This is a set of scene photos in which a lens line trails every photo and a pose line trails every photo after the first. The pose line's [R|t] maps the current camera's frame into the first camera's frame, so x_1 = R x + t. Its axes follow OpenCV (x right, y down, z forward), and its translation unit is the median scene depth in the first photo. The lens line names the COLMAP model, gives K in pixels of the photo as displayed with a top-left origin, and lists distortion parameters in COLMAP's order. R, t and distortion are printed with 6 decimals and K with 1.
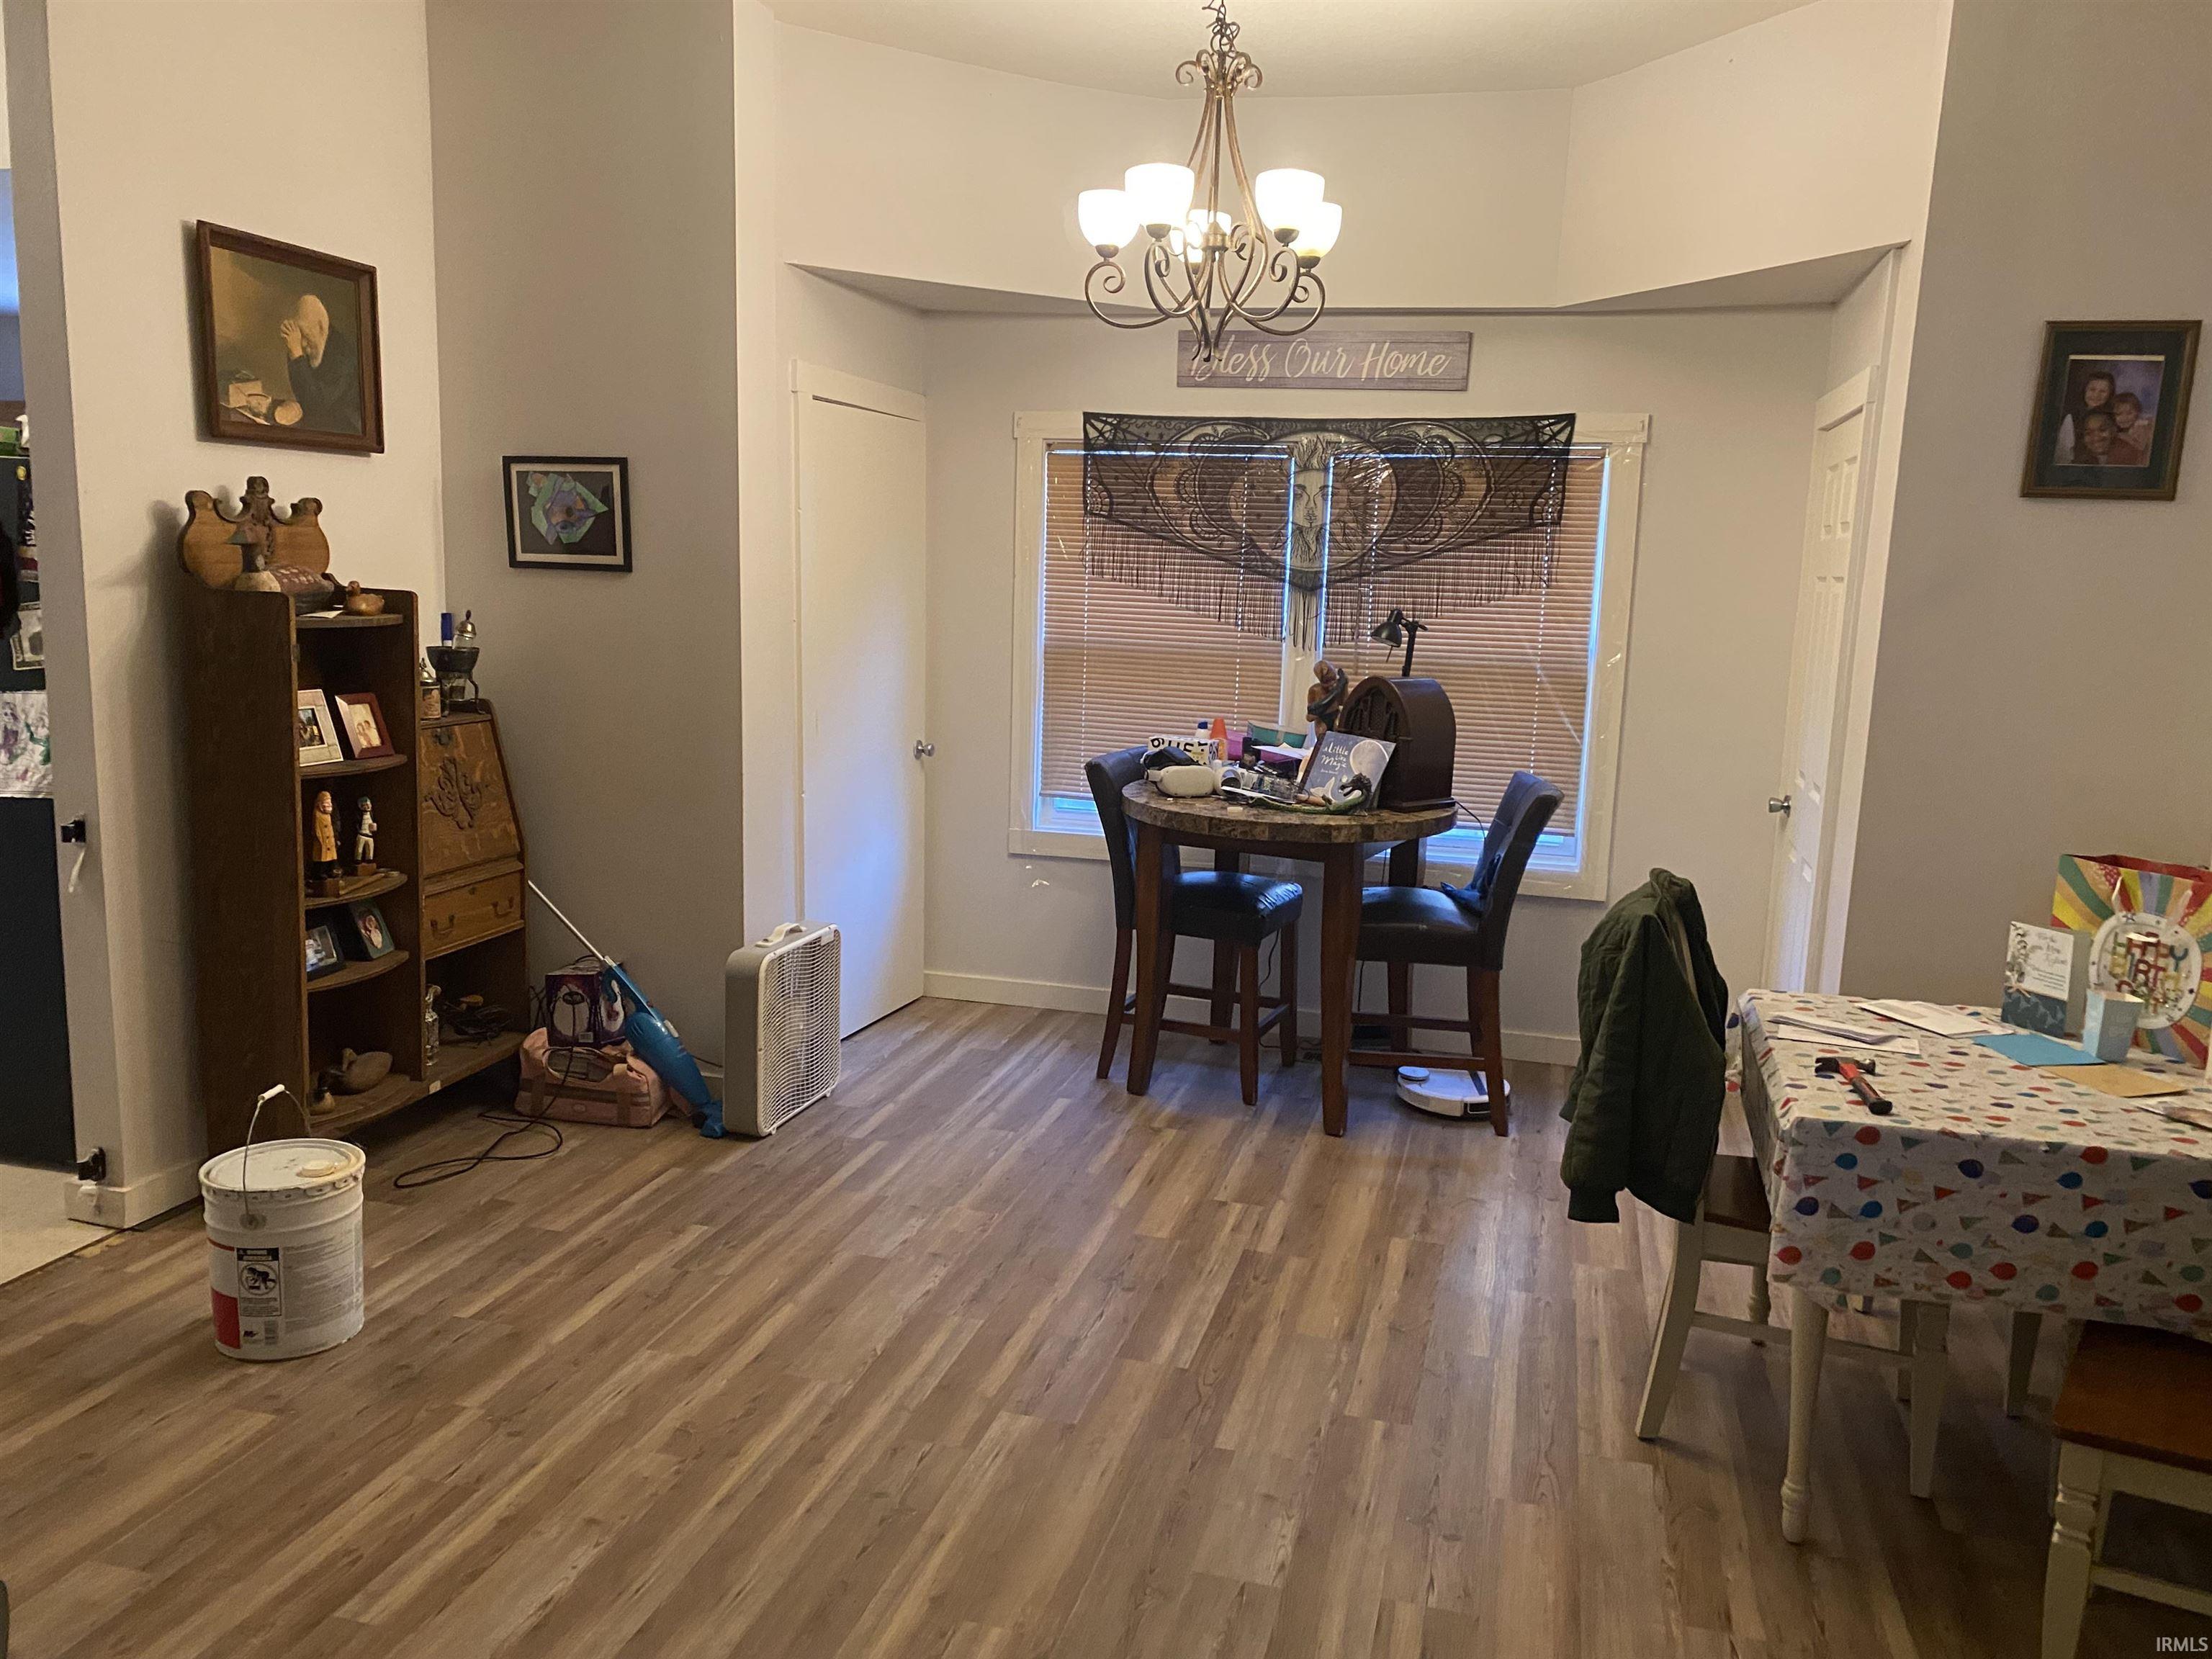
lens RADIAL K [[1678.5, 0, 1106.0], [0, 1678.5, 829.5], [0, 0, 1]] dist [0.021439, -0.013207]
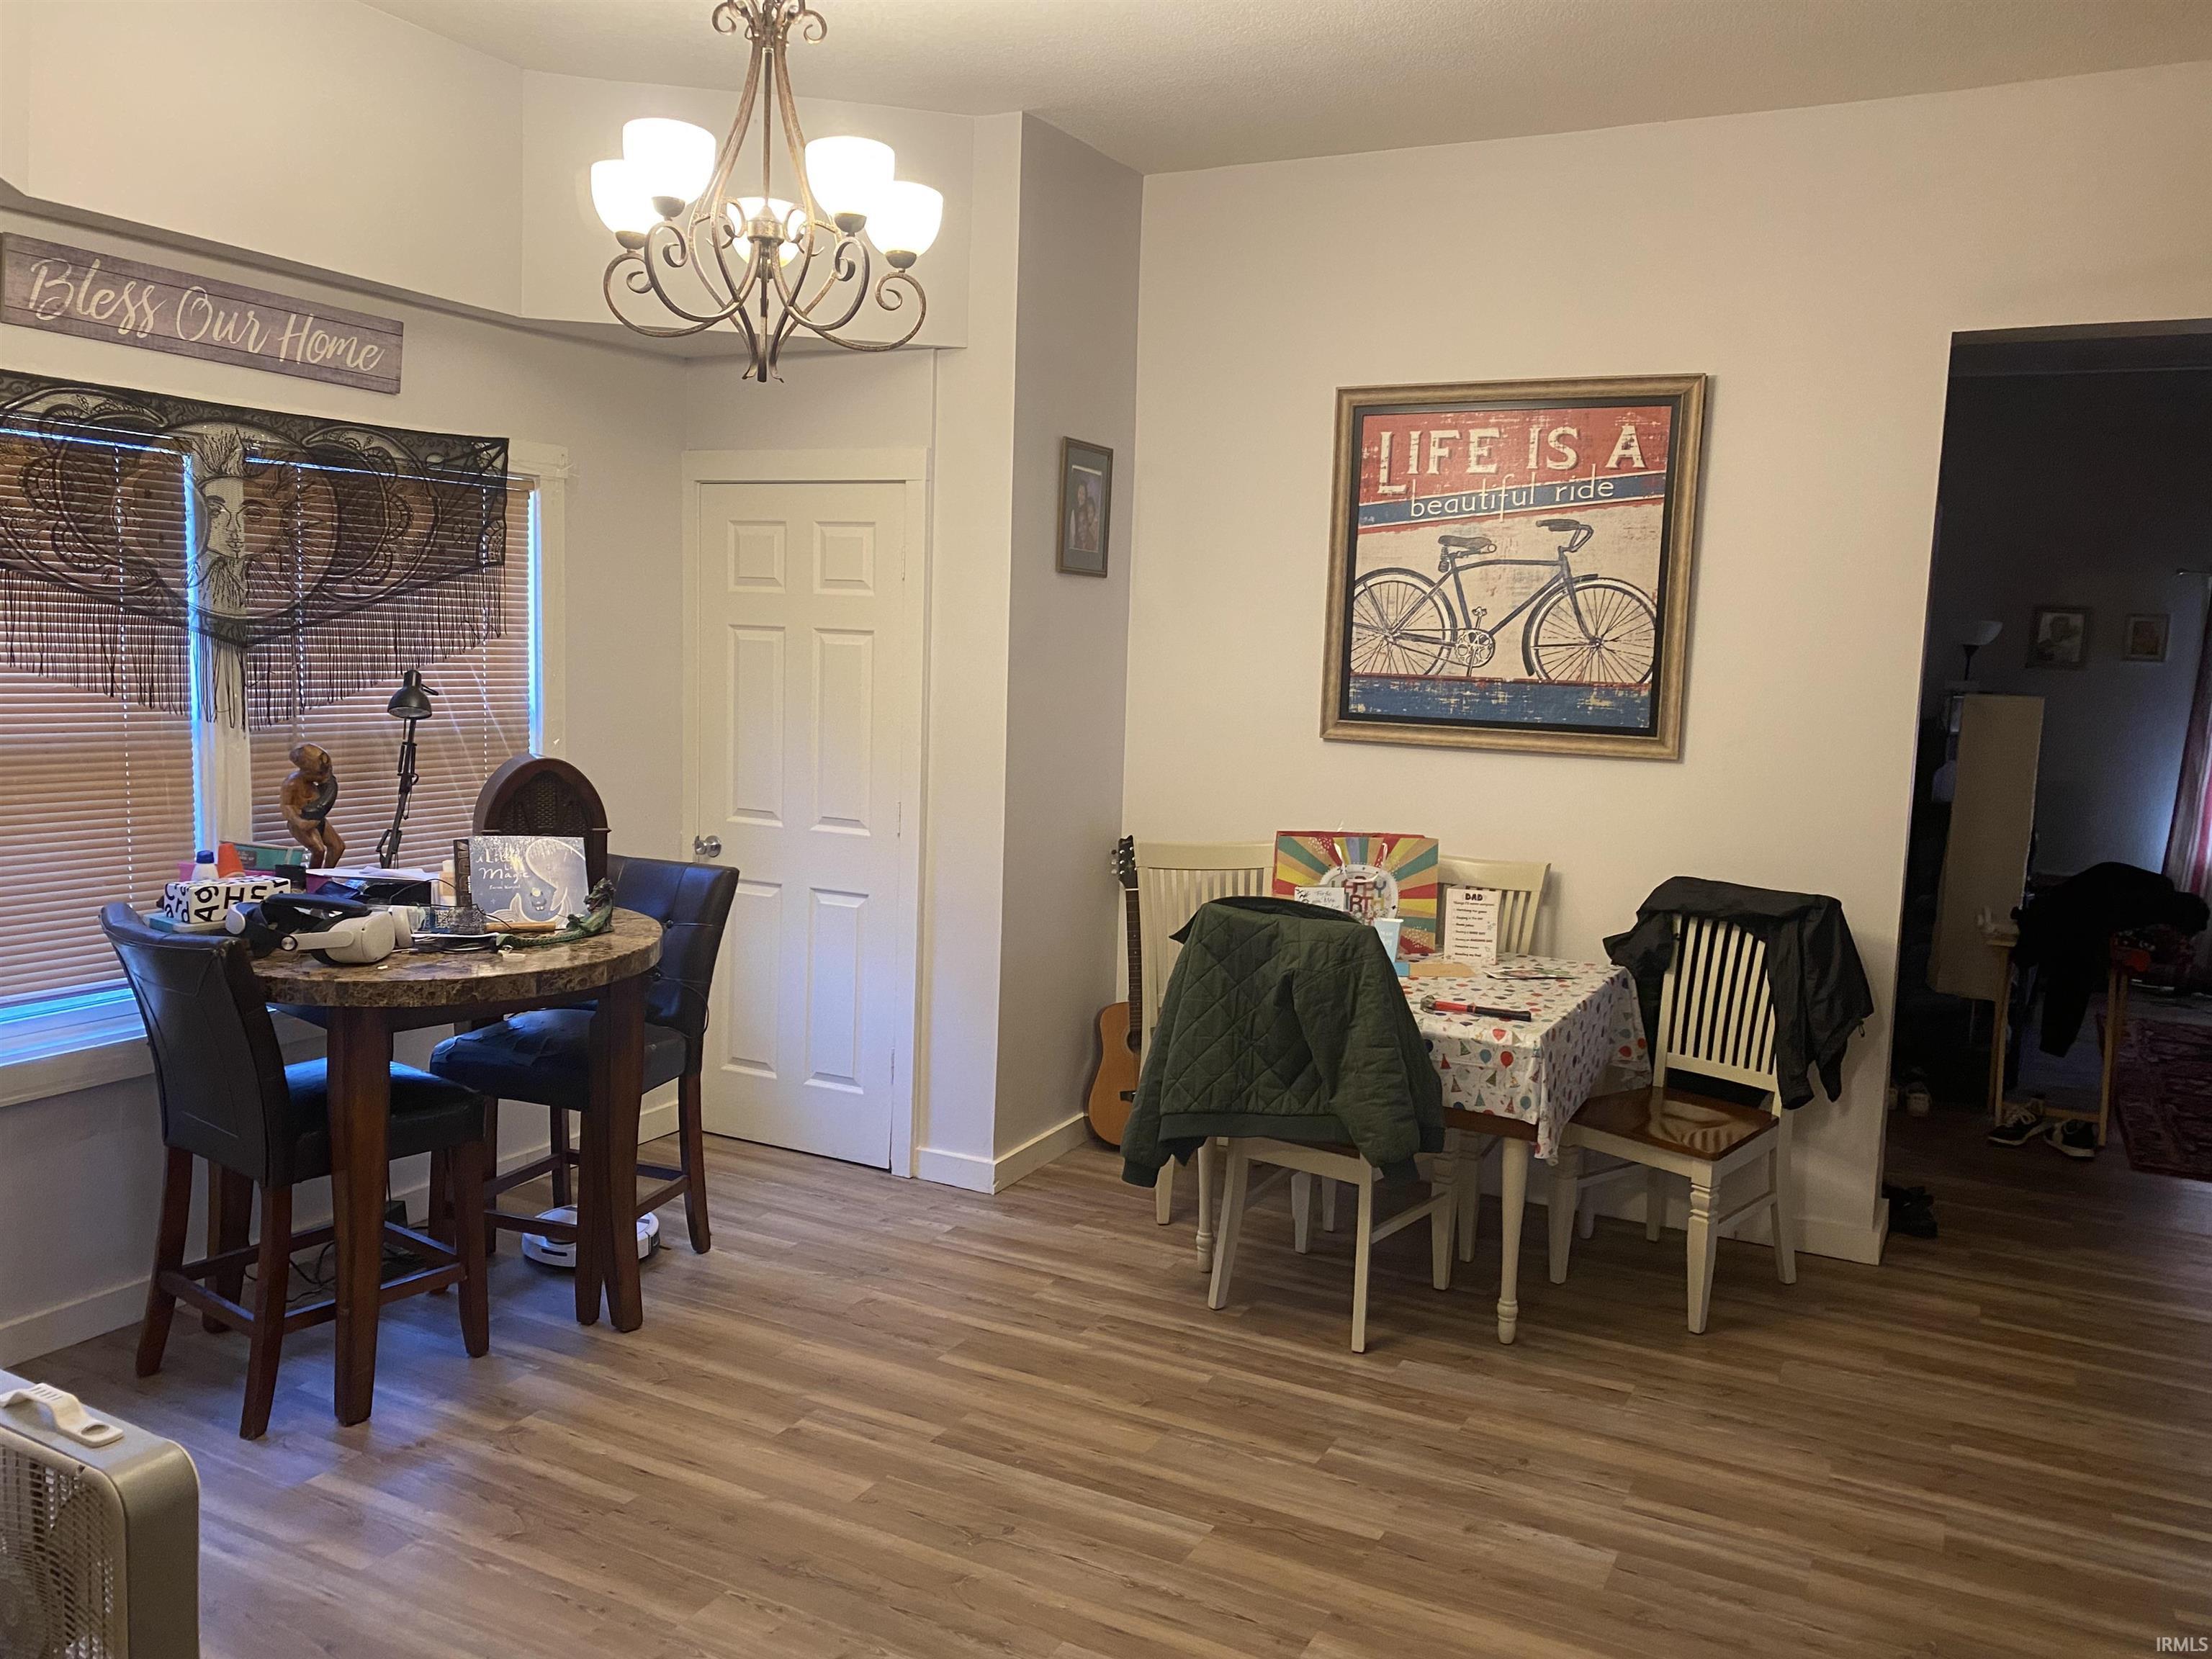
lens RADIAL K [[1671.4, 0, 1108.8], [0, 1671.4, 769.1], [0, 0, 1]] dist [0.005257, -0.007387]
pose [[0.197441, -0.102601, 0.974931, -0.599175], [0.124593, 0.989069, 0.078857, -0.122959], [-0.972365, 0.105900, 0.208066, 0.611567]]
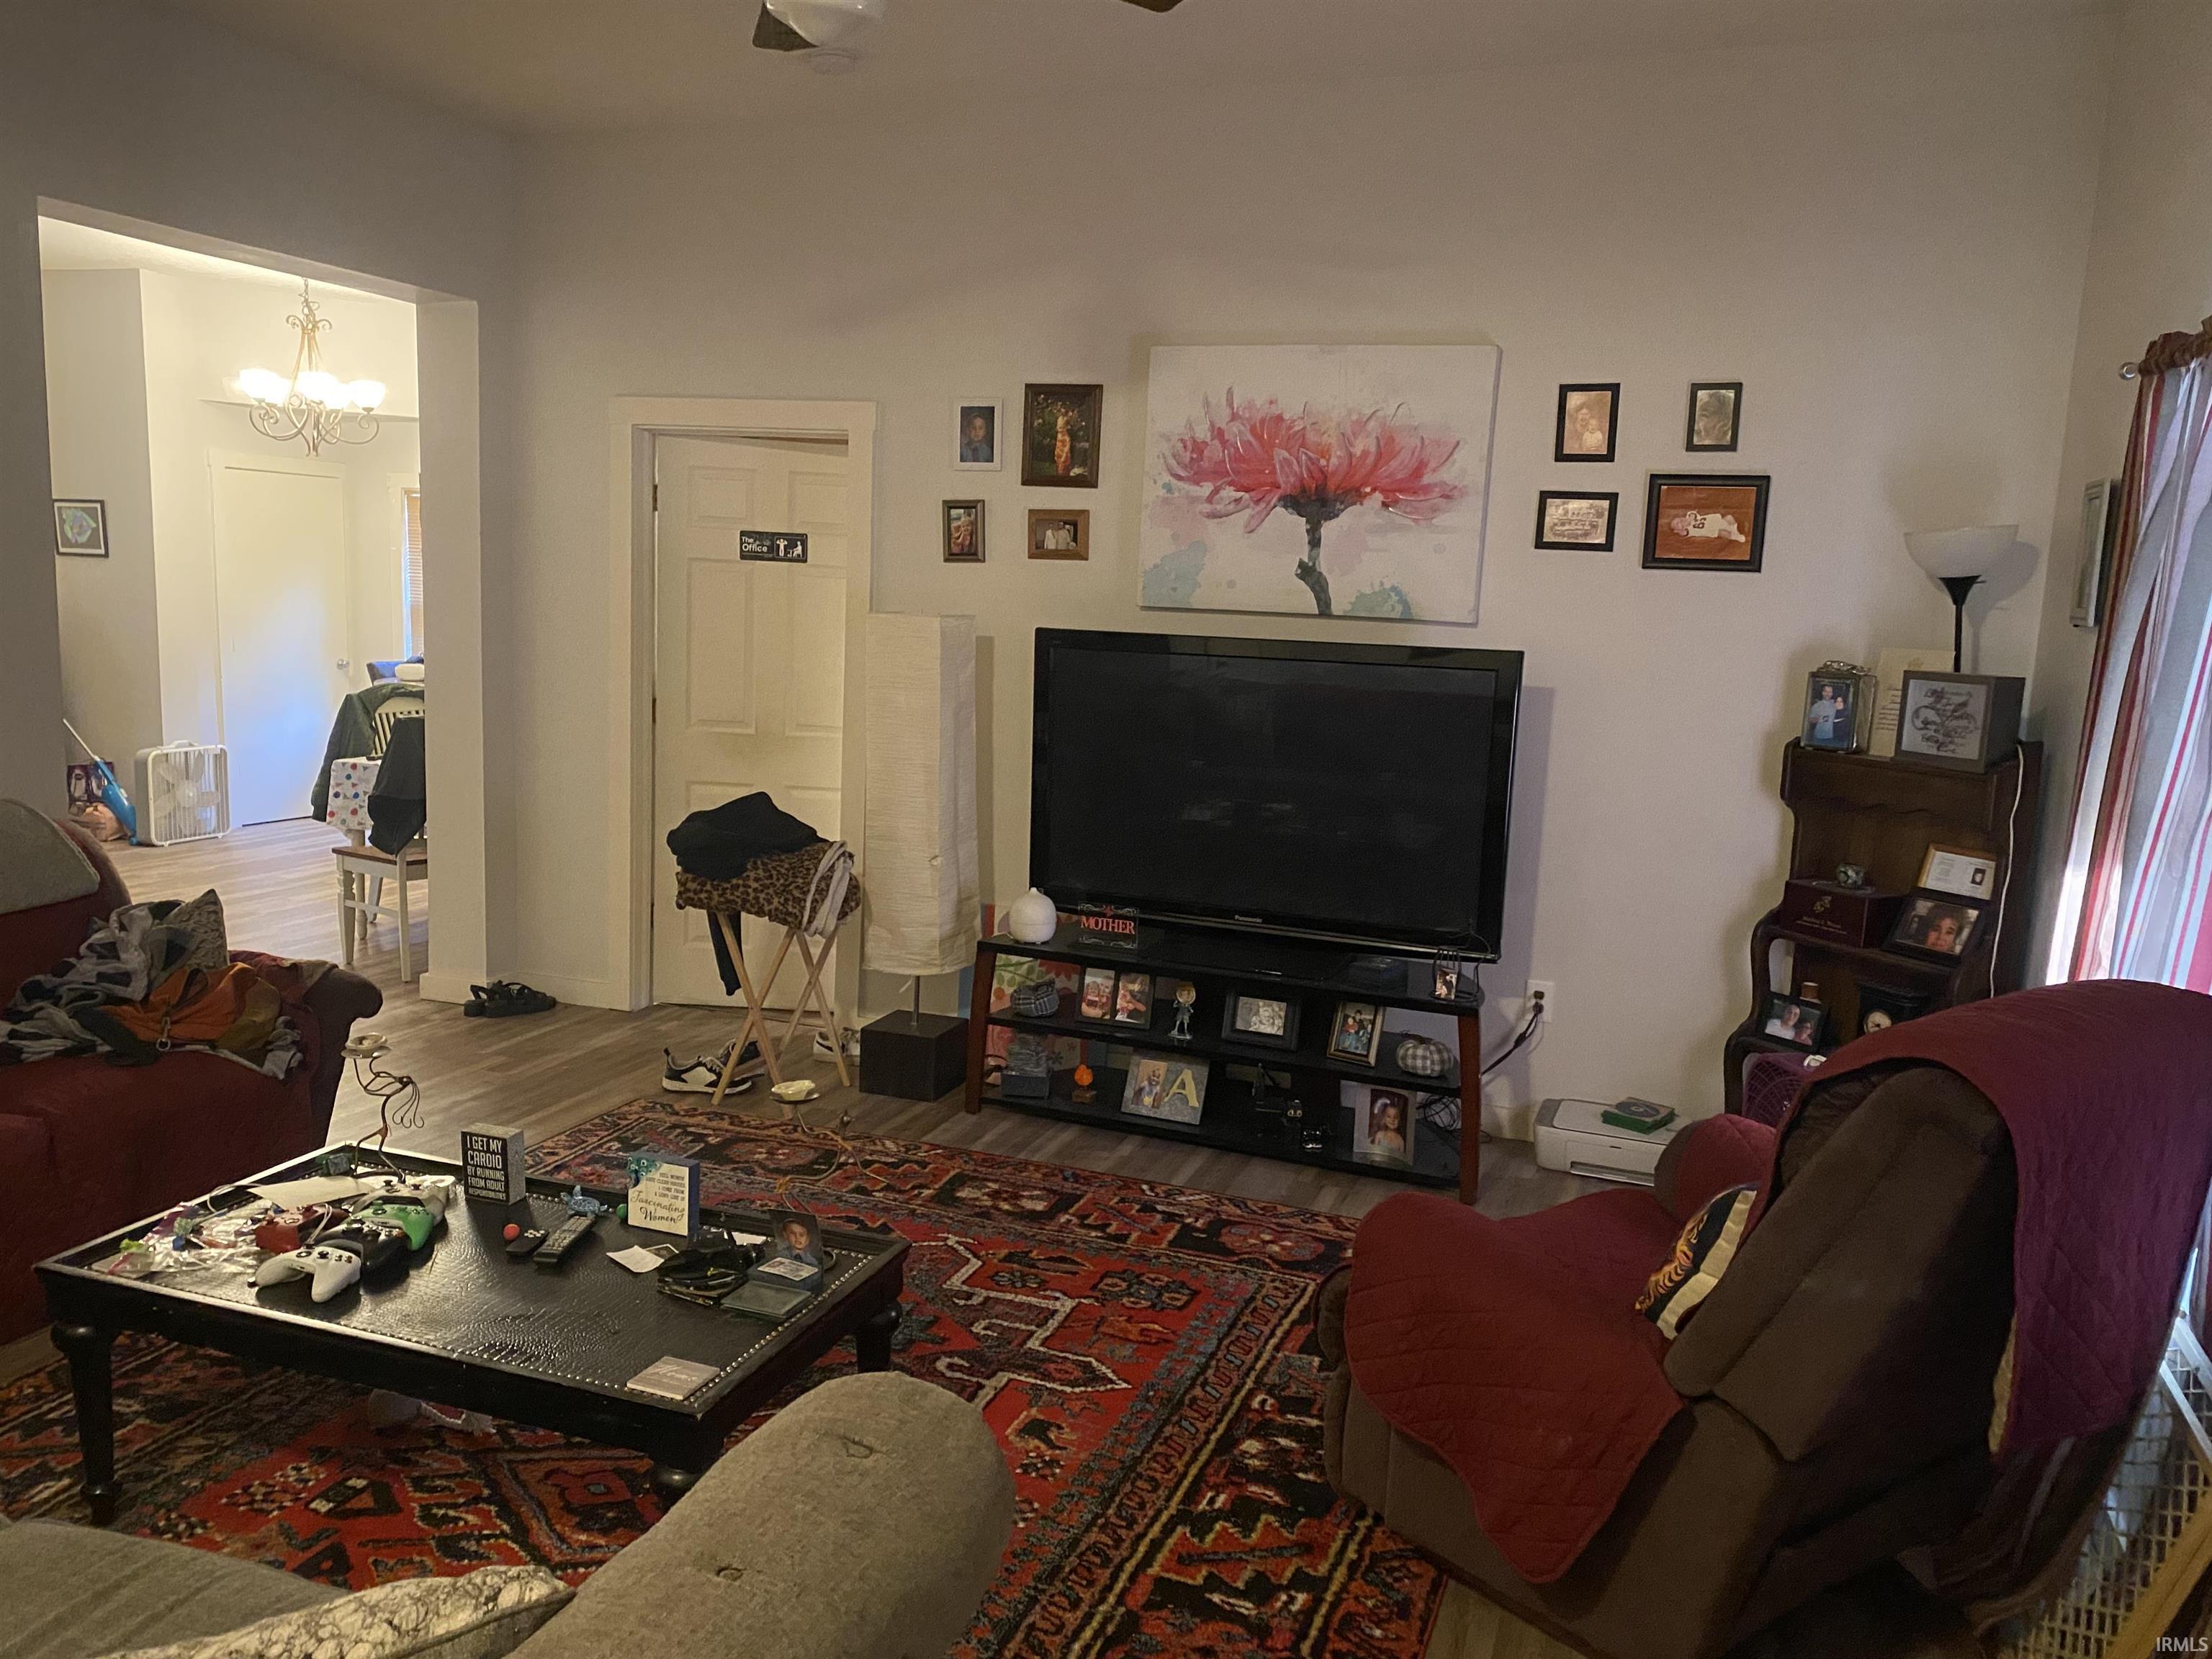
lens RADIAL K [[1678.5, 0, 1106.0], [0, 1678.5, 829.5], [0, 0, 1]] dist [0.021439, -0.013207]
pose [[0.996672, 0.022480, -0.078353, 1.055975], [-0.023777, 0.999594, -0.015668, 0.169217], [0.077969, 0.017479, 0.996803, -0.878418]]
